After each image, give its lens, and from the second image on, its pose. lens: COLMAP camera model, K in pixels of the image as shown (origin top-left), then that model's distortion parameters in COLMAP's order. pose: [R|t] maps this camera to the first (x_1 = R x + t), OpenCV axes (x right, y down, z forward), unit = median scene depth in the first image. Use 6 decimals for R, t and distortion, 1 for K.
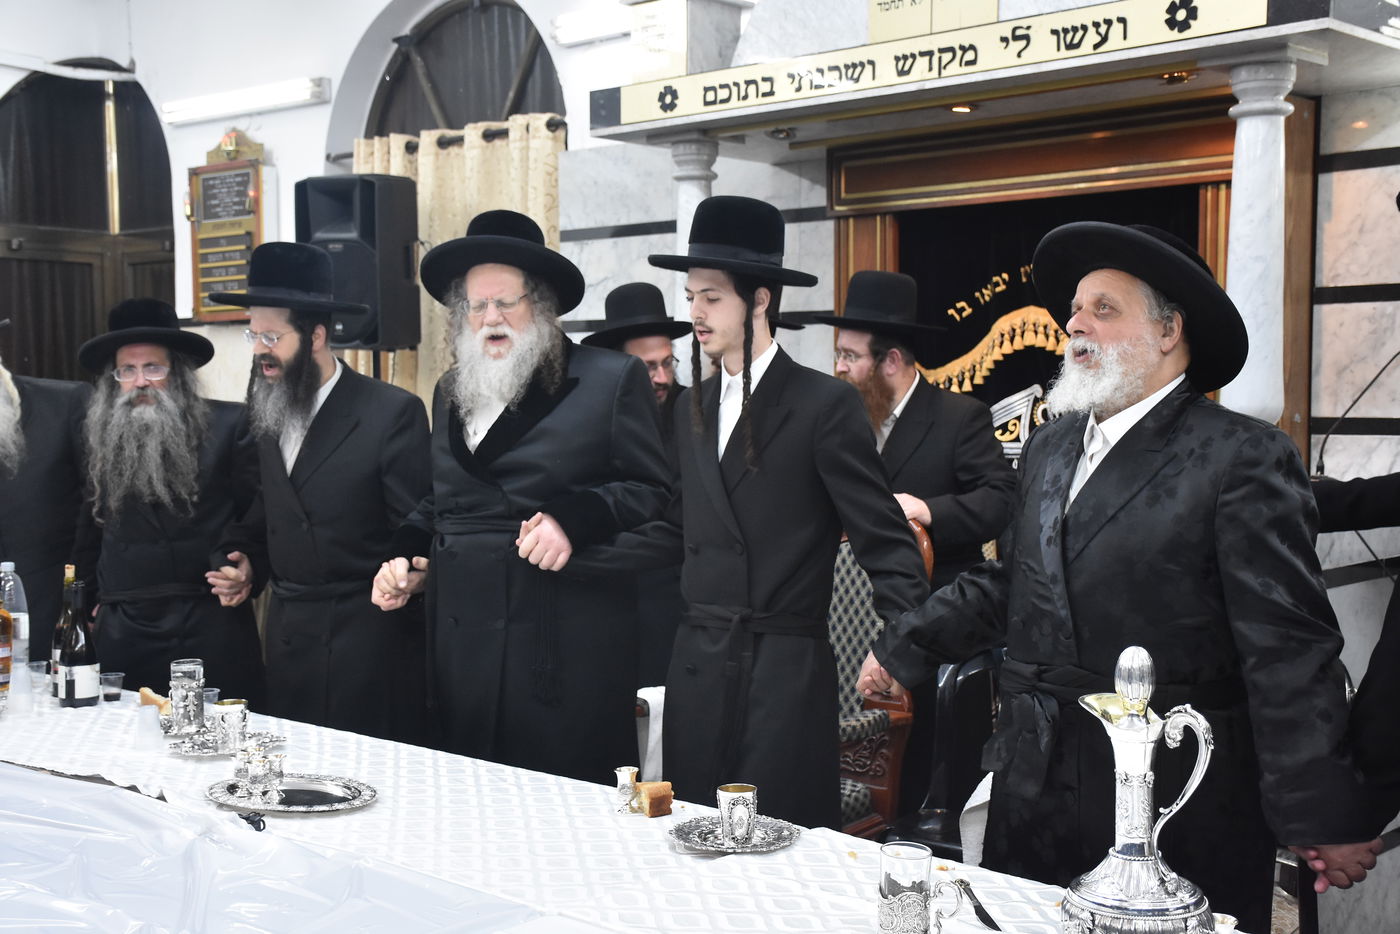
lens RADIAL K [[1782.5, 0, 700.0], [0, 1782.5, 467.0], [0, 0, 1]] dist [0.070852, 0.358465]
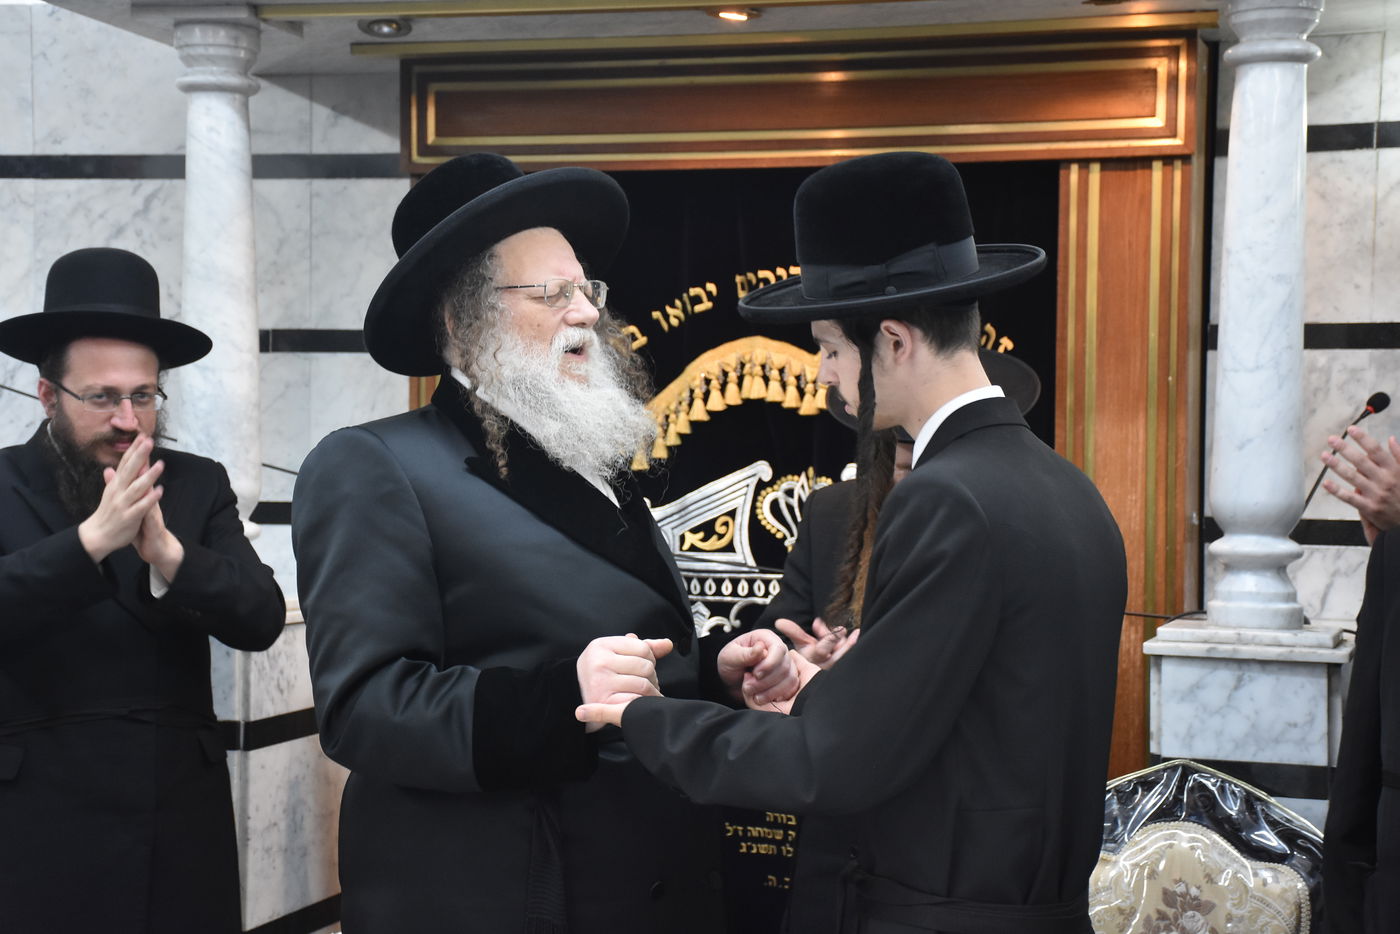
lens RADIAL K [[2779.3, 0, 700.0], [0, 2779.3, 467.0], [0, 0, 1]] dist [0.417795, 0.677976]
pose [[0.897357, 0.012816, 0.441119, -0.263616], [0.005342, 0.999190, -0.039896, -0.004942], [-0.441273, 0.038157, 0.896561, 0.129688]]
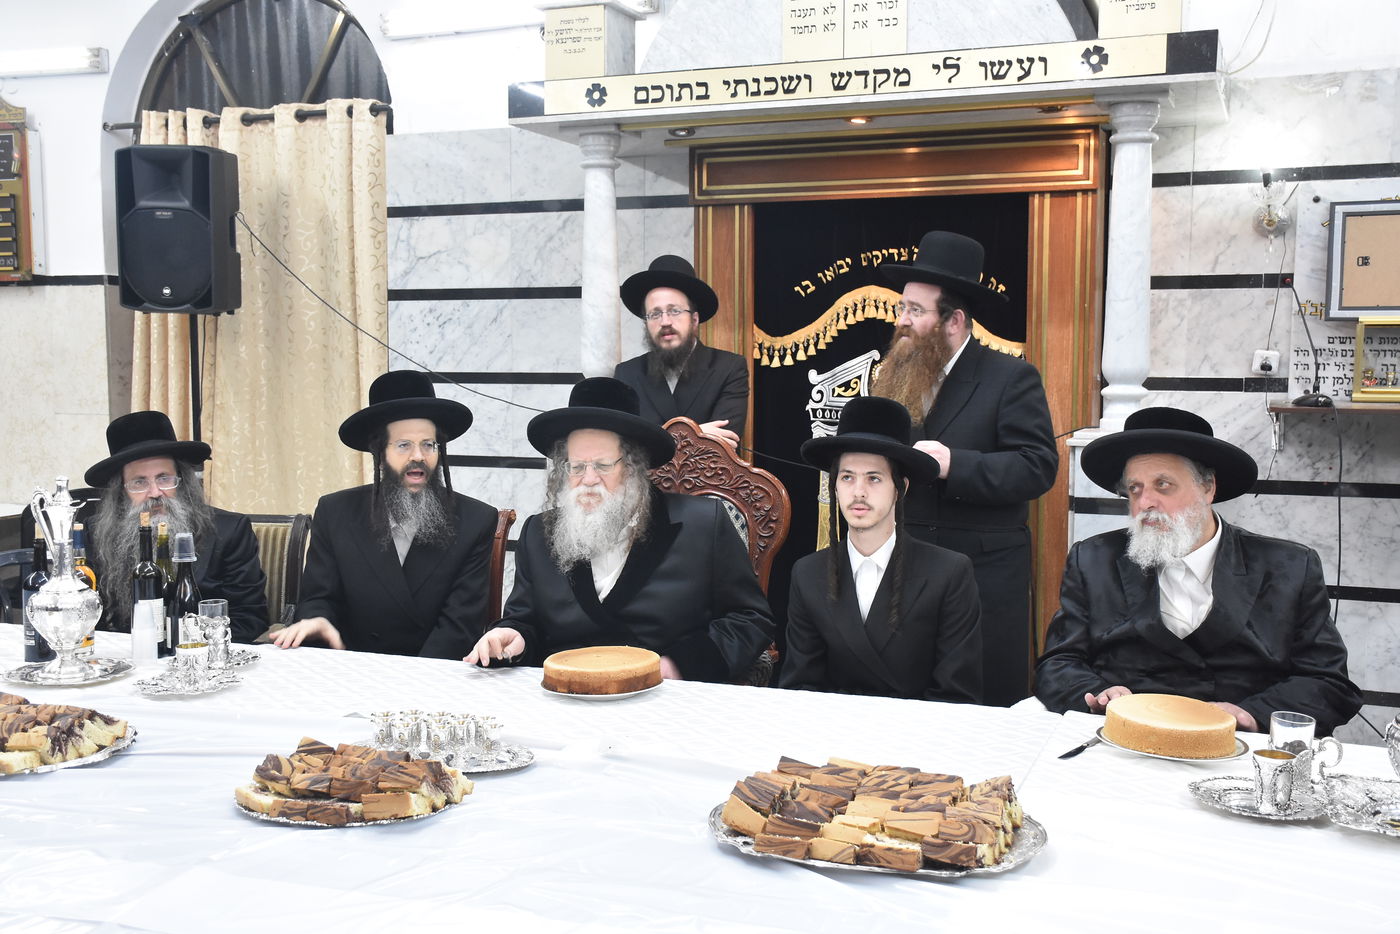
lens RADIAL K [[1534.0, 0, 700.0], [0, 1534.0, 467.0], [0, 0, 1]] dist [-0.014616, 0.267038]
pose [[0.936544, -0.019713, 0.349994, -0.290966], [0.010067, 0.999518, 0.029357, 0.001715], [-0.350404, -0.023971, 0.936292, 0.059343]]
